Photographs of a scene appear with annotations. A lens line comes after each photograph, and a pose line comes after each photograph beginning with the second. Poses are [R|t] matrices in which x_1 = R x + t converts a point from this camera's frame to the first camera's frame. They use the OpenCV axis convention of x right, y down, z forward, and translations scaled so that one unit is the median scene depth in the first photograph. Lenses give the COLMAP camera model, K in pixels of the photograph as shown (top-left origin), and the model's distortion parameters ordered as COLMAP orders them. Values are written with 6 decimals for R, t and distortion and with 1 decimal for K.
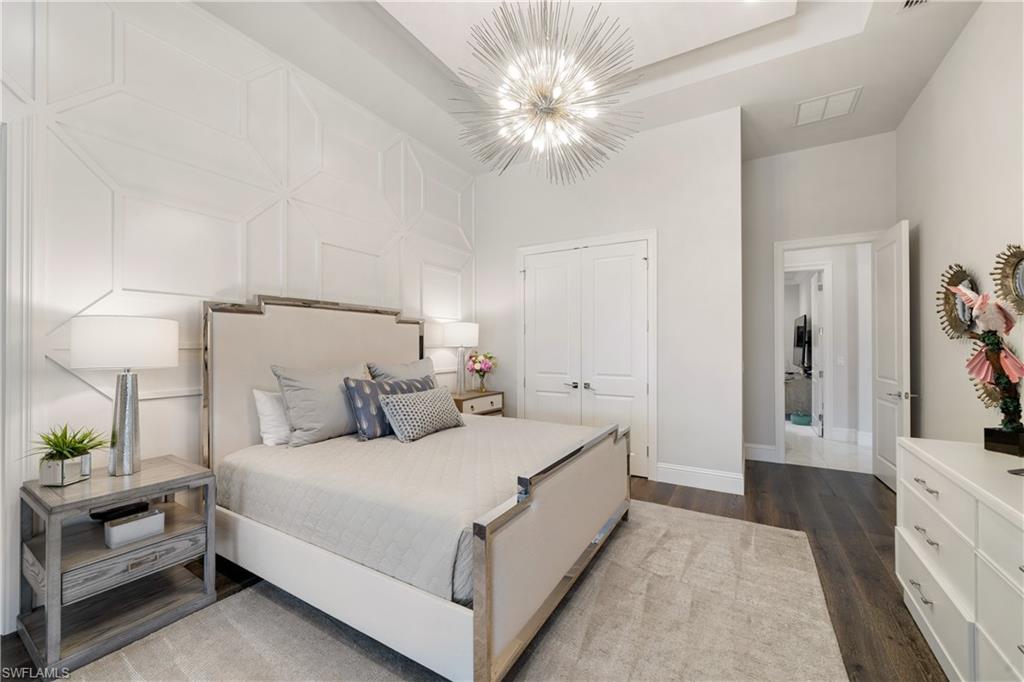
lens RADIAL K [[412.4, 0, 512.0], [0, 412.4, 341.0], [0, 0, 1]] dist [0.009912, 0.000124]
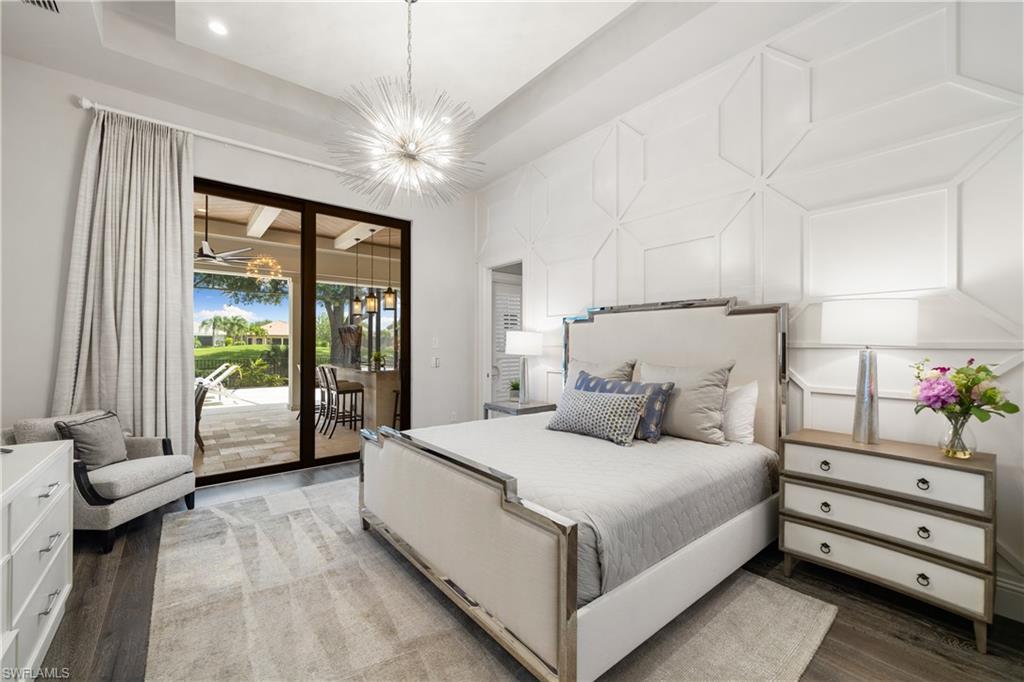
lens RADIAL K [[412.4, 0, 512.0], [0, 412.4, 341.0], [0, 0, 1]] dist [0.009912, 0.000124]
pose [[-0.356261, -0.006609, -0.934363, 0.547927], [0.003019, 0.999962, -0.008224, 0.010487], [0.934382, -0.005750, -0.356228, 0.843384]]
